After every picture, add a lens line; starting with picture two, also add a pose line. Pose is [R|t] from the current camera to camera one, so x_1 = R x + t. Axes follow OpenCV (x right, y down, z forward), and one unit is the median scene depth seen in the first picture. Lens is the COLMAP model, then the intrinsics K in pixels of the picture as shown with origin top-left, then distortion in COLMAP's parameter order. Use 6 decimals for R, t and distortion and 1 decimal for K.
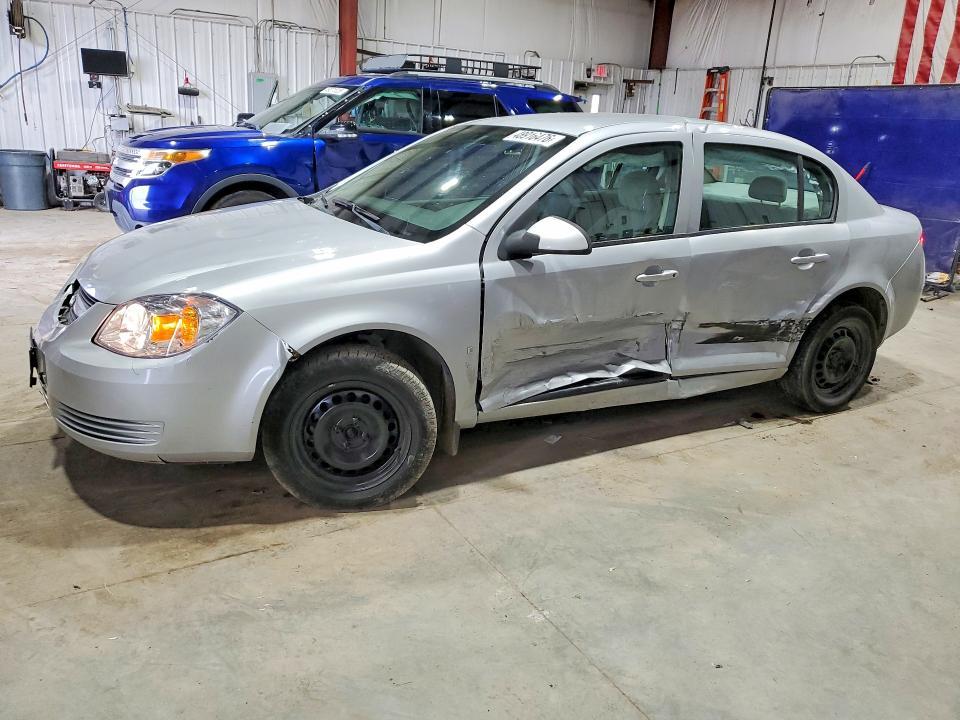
lens RADIAL K [[752.9, 0, 480.0], [0, 752.9, 360.0], [0, 0, 1]] dist [0.016949, 0.008486]
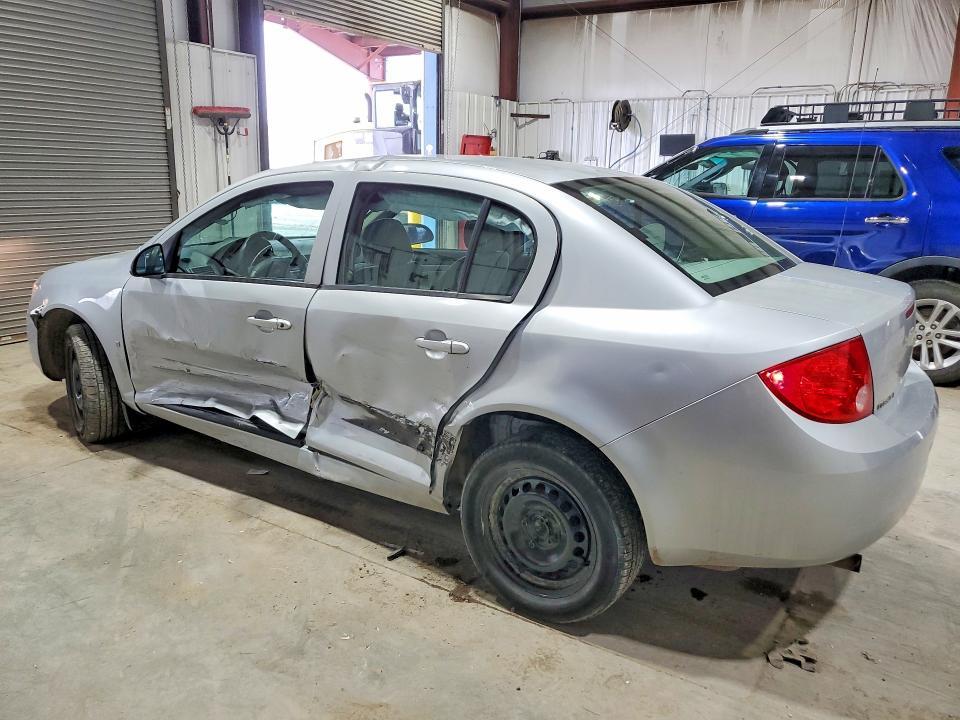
lens RADIAL K [[752.9, 0, 480.0], [0, 752.9, 360.0], [0, 0, 1]] dist [0.016949, 0.008486]
pose [[0.441889, 0.173386, -0.880154, 1.127605], [-0.268323, 0.961772, 0.054750, -0.180180], [0.856001, 0.211972, 0.471520, 0.762449]]
